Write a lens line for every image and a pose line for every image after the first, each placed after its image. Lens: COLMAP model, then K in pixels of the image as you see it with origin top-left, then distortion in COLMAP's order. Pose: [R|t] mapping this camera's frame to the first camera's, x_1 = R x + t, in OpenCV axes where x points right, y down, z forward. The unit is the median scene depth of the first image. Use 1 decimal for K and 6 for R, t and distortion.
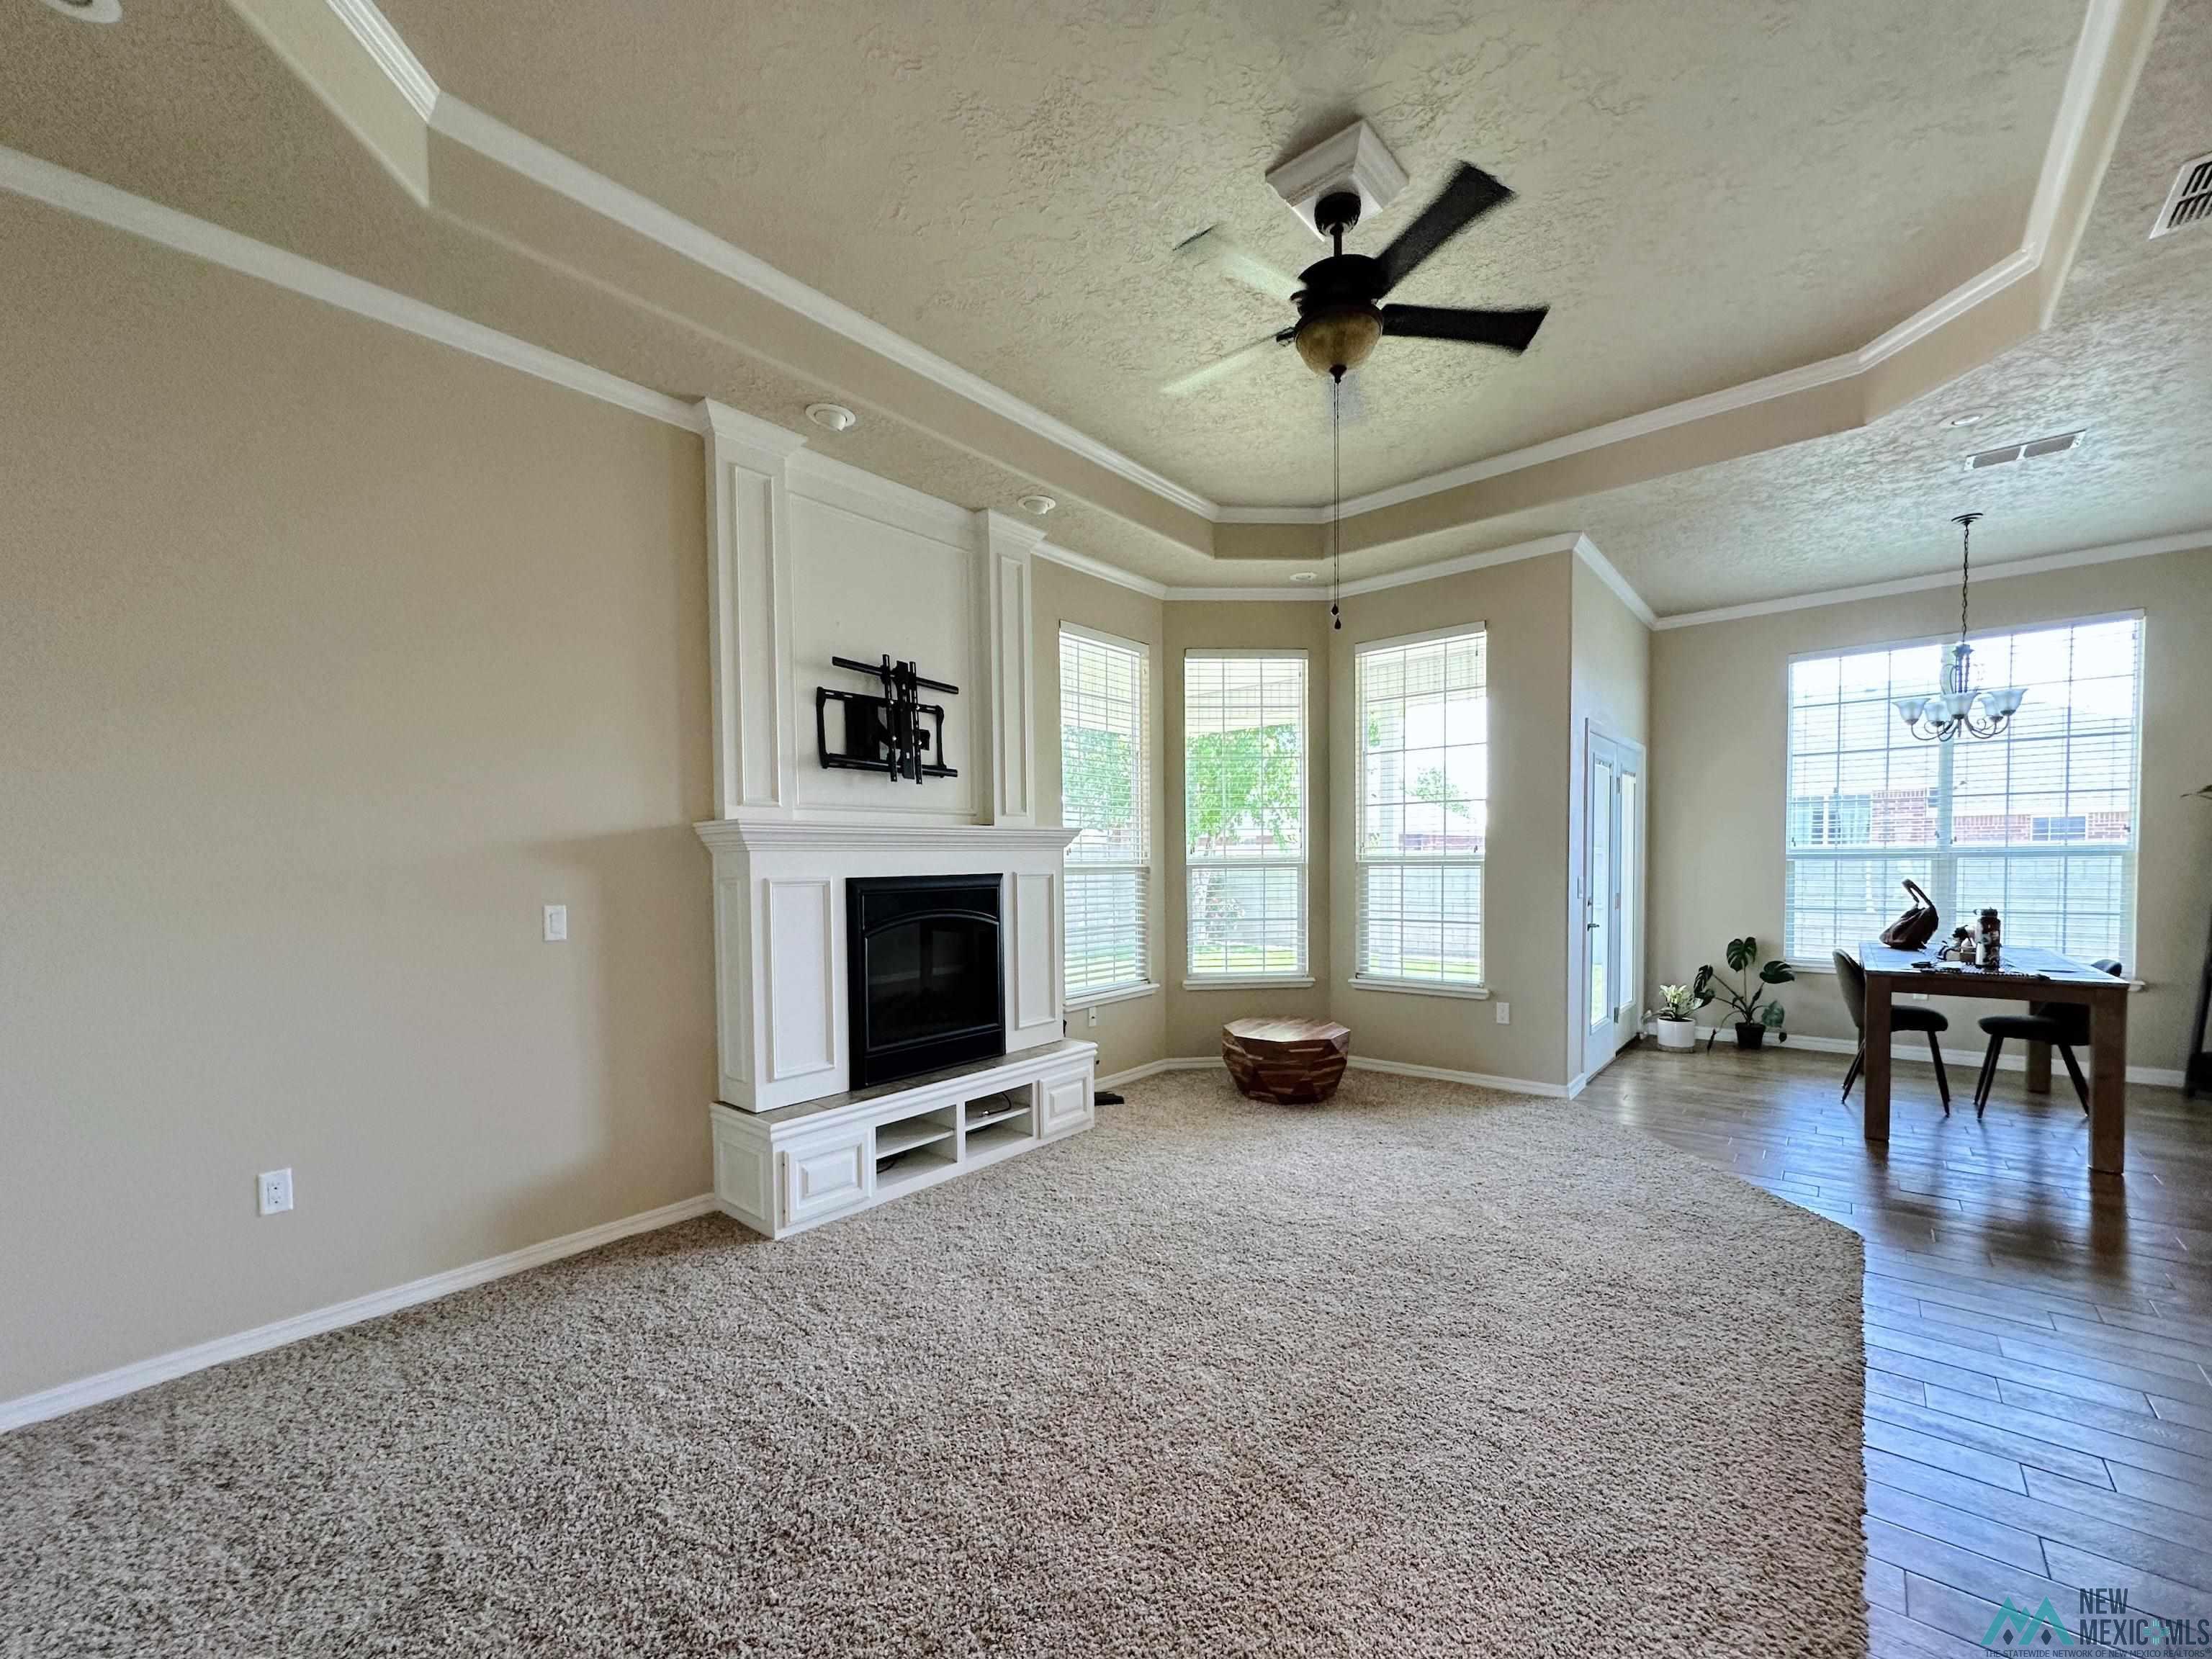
lens RADIAL K [[887.7, 0, 1111.5], [0, 887.7, 889.1], [0, 0, 1]] dist [-0.004522, -0.000071]
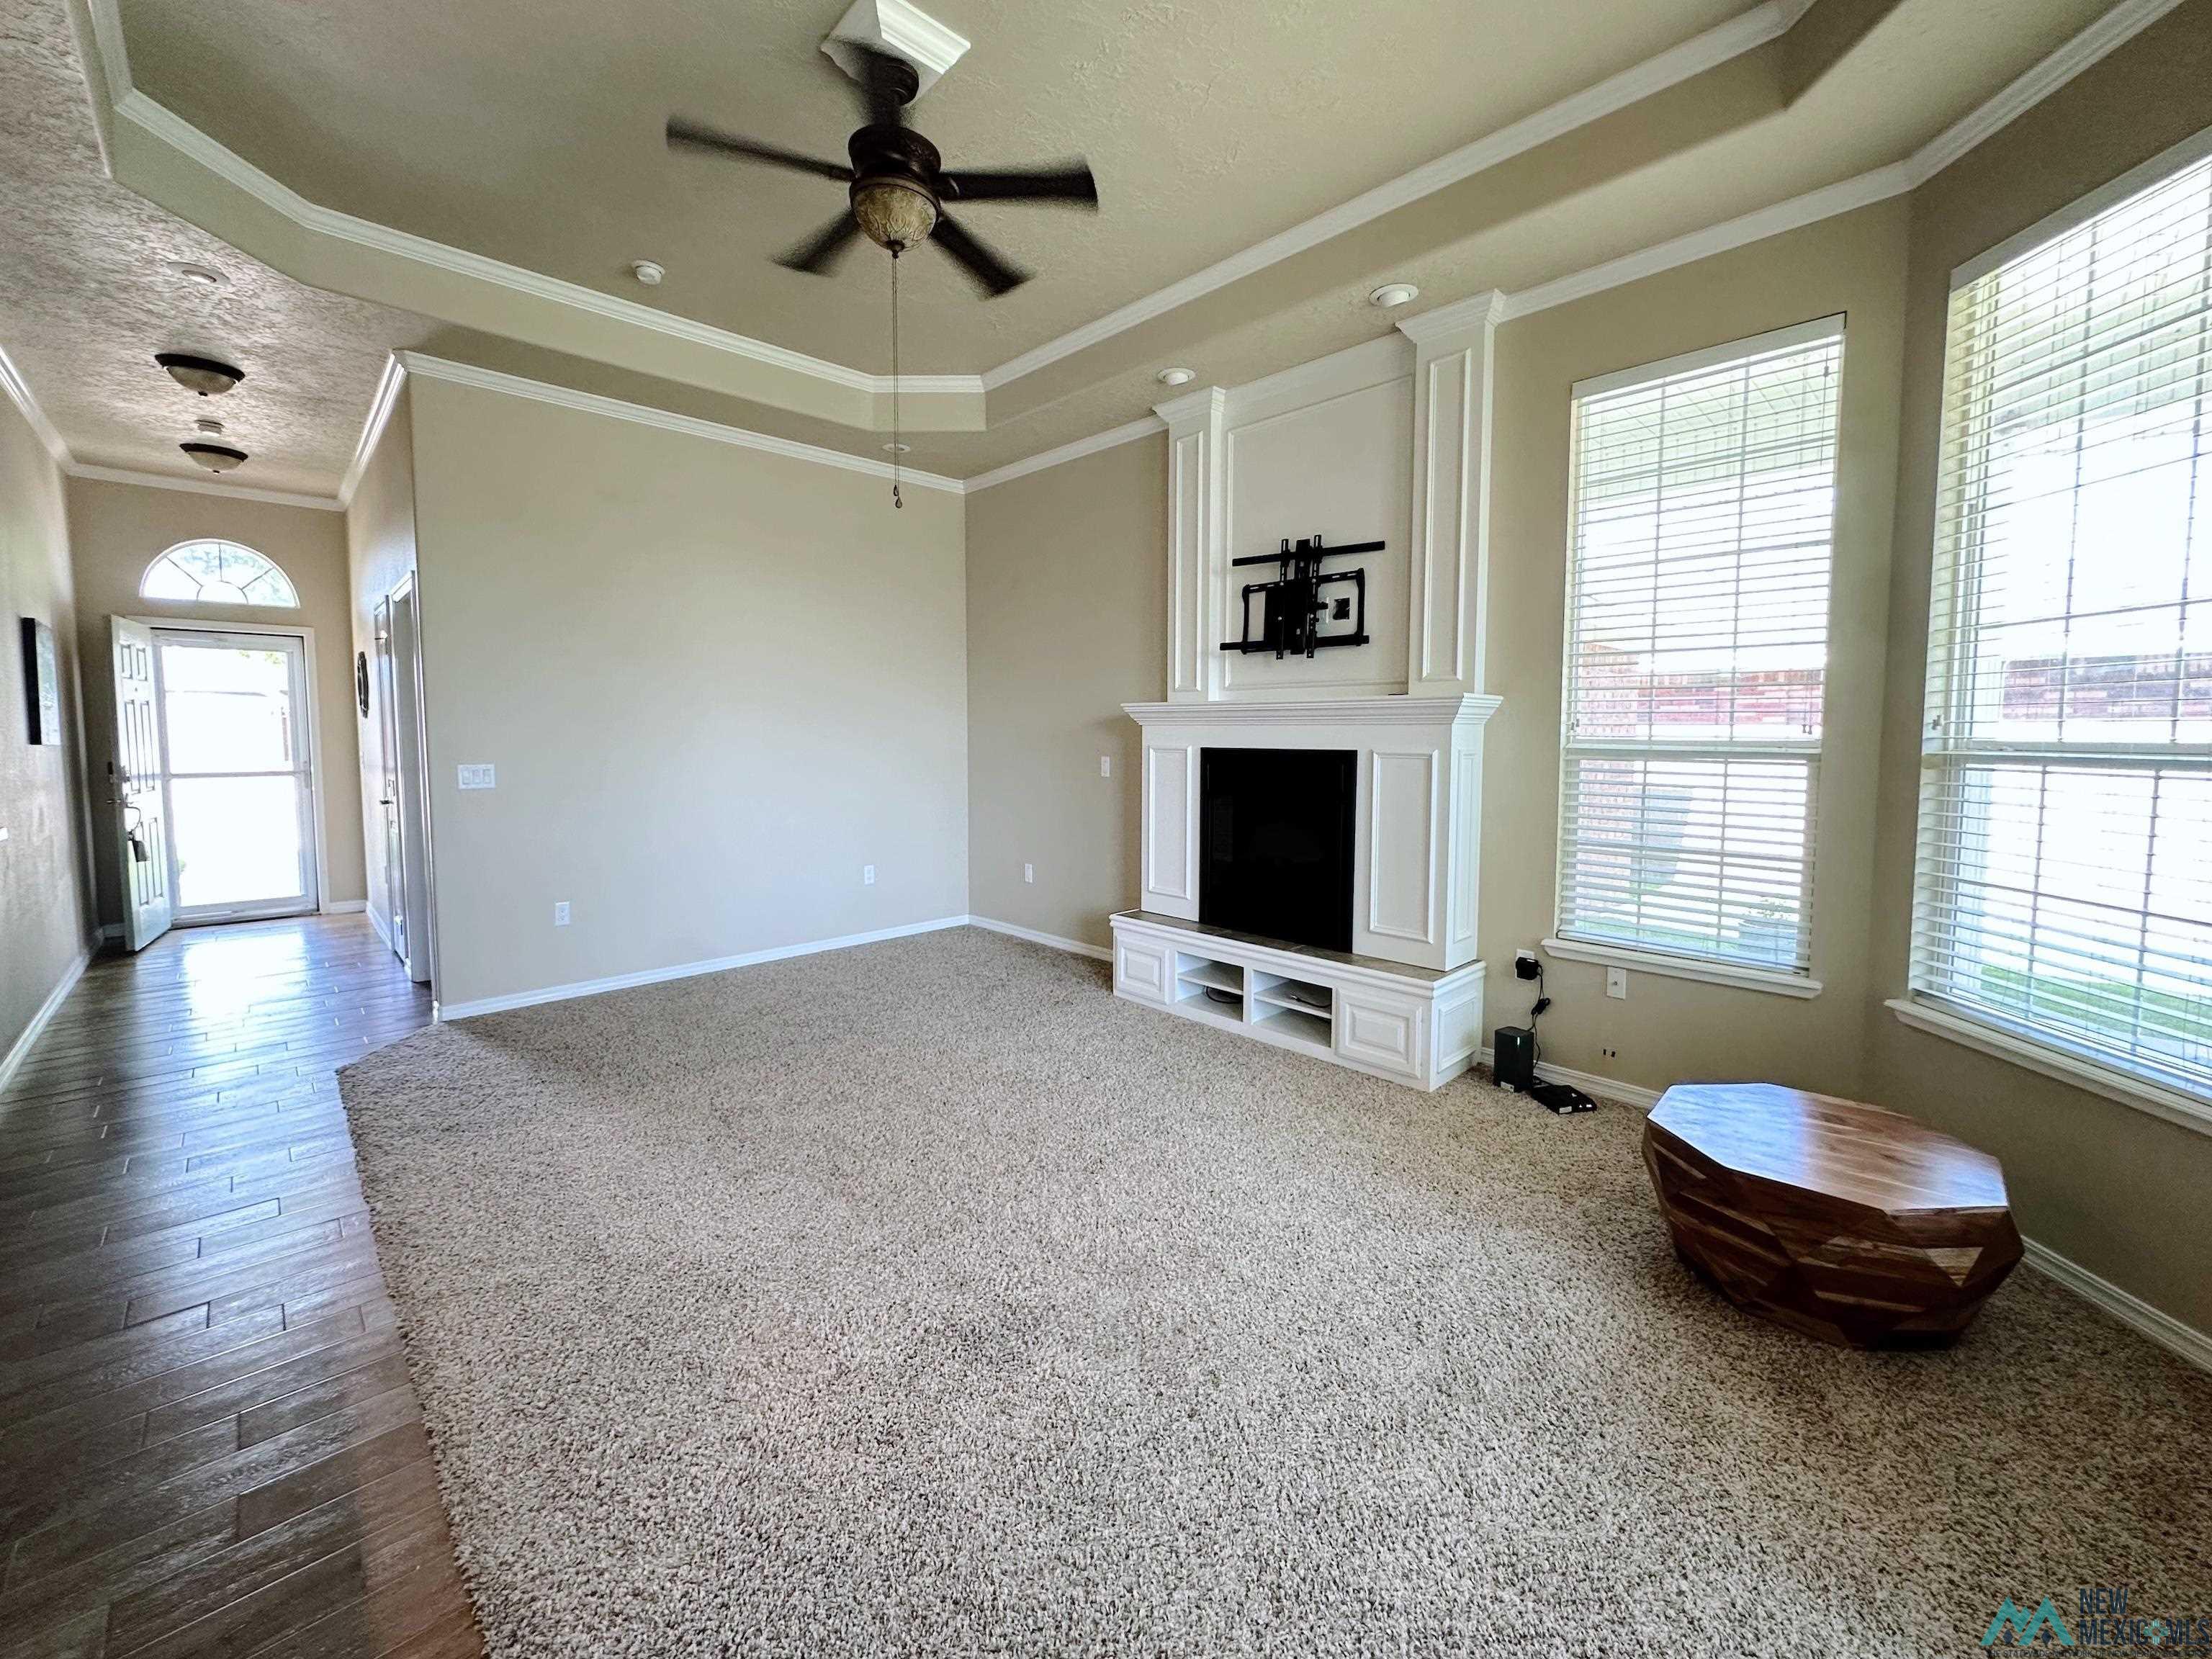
lens RADIAL K [[880.6, 0, 1112.2], [0, 880.6, 781.9], [0, 0, 1]] dist [-0.005079, 0.000999]
pose [[-0.088102, 0.070499, -0.993614, 0.828992], [-0.035076, 0.996654, 0.073825, -0.045551], [0.995494, 0.041356, -0.085335, 0.895582]]
